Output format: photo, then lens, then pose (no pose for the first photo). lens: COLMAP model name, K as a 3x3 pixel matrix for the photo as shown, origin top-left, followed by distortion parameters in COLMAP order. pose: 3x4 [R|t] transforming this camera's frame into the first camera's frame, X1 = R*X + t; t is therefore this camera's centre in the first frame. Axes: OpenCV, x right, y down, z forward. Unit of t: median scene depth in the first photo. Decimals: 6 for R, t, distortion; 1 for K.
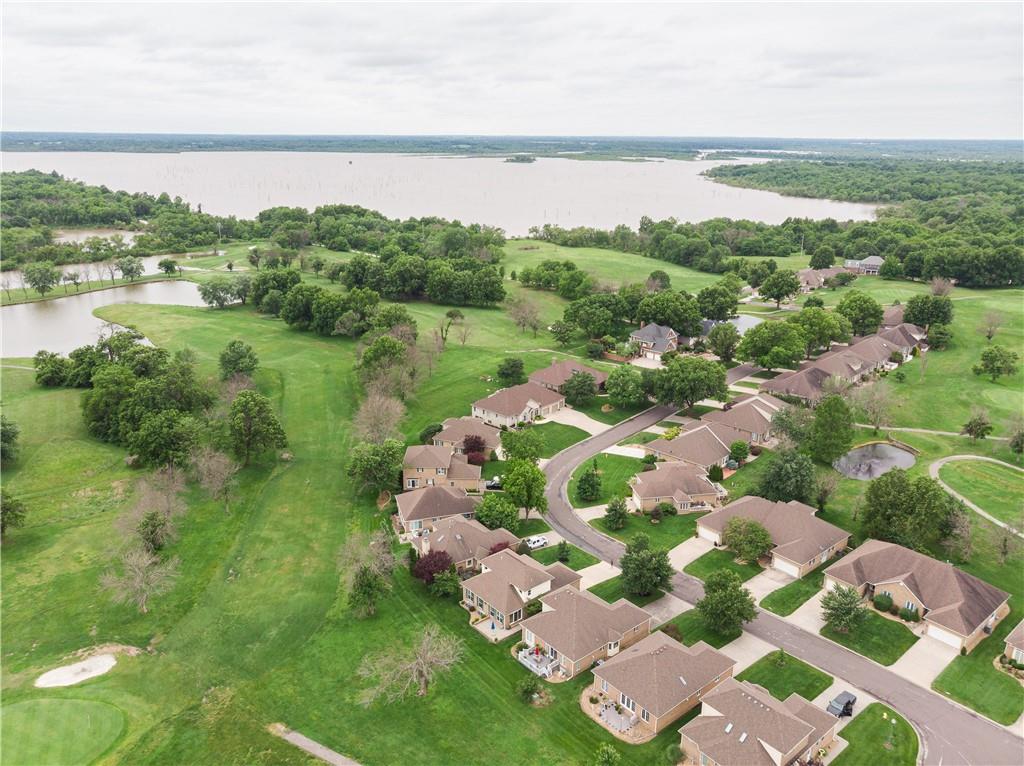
lens RADIAL K [[748.8, 0, 508.3], [0, 748.8, 382.4], [0, 0, 1]] dist [0.008437, -0.004059]
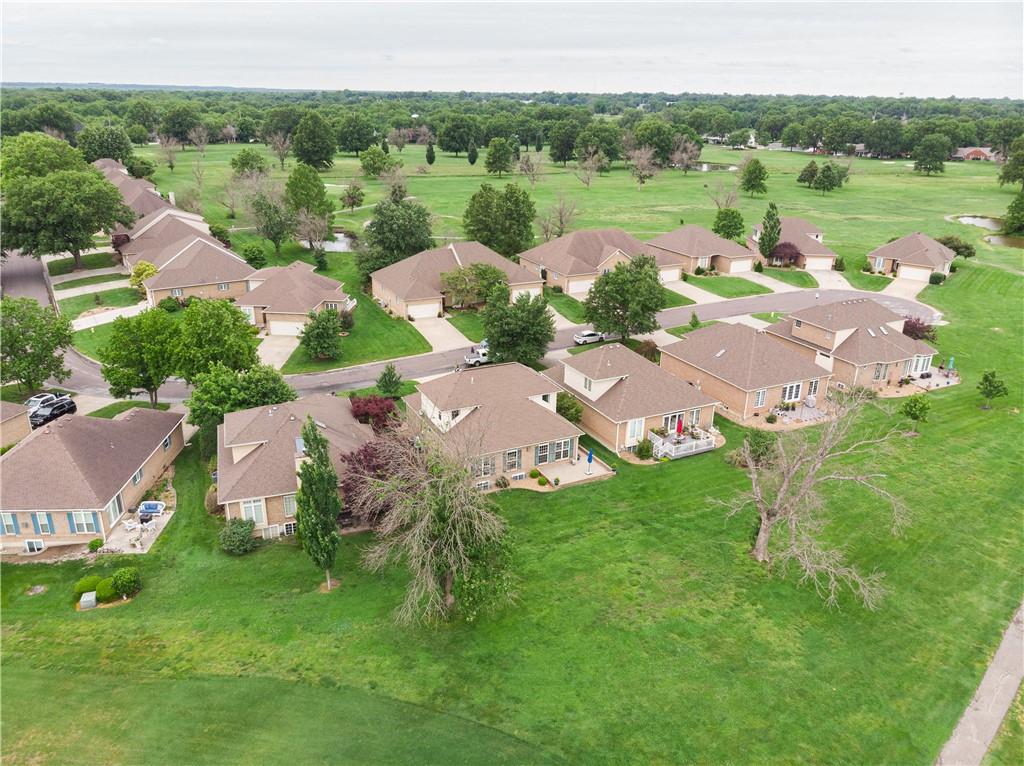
lens RADIAL K [[748.8, 0, 508.3], [0, 748.8, 382.4], [0, 0, 1]] dist [0.008437, -0.004059]
pose [[0.240910, -0.355513, 0.903091, -0.286555], [0.287508, 0.914873, 0.283455, 0.057977], [-0.926985, 0.191359, 0.322615, 0.488309]]
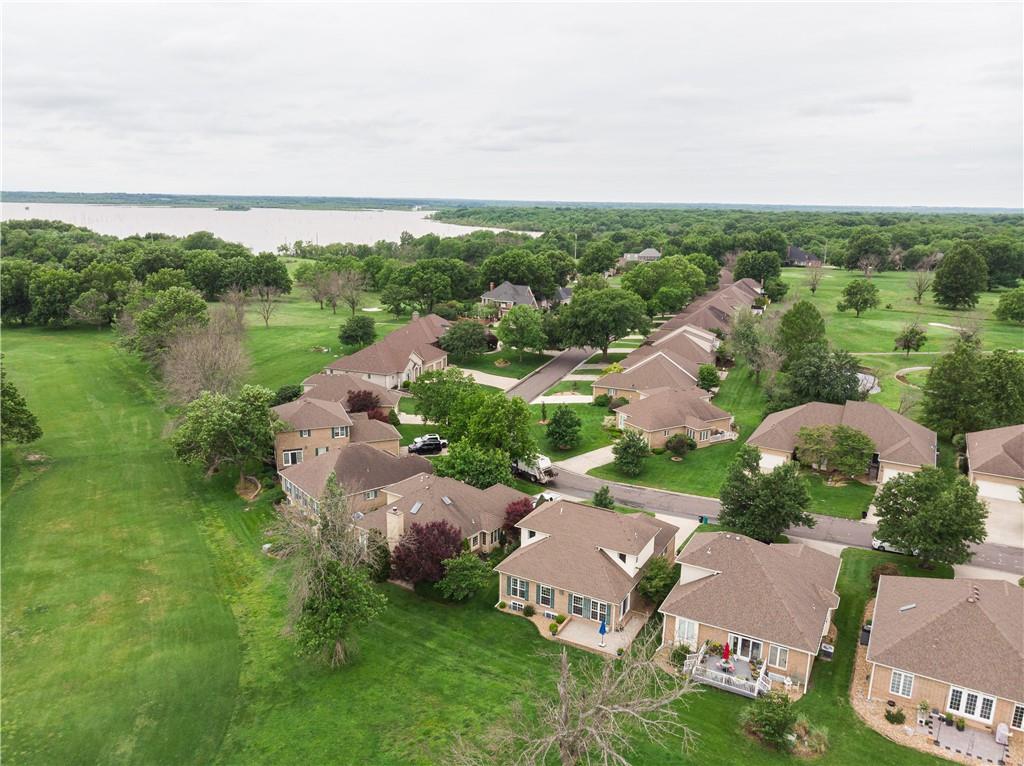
lens RADIAL K [[750.7, 0, 508.5], [0, 750.7, 369.7], [0, 0, 1]] dist [-0.007088, 0.002650]
pose [[0.932928, -0.072705, 0.352647, -0.140501], [0.103411, 0.992242, -0.069002, 0.100173], [-0.344895, 0.100841, 0.933209, 0.294166]]
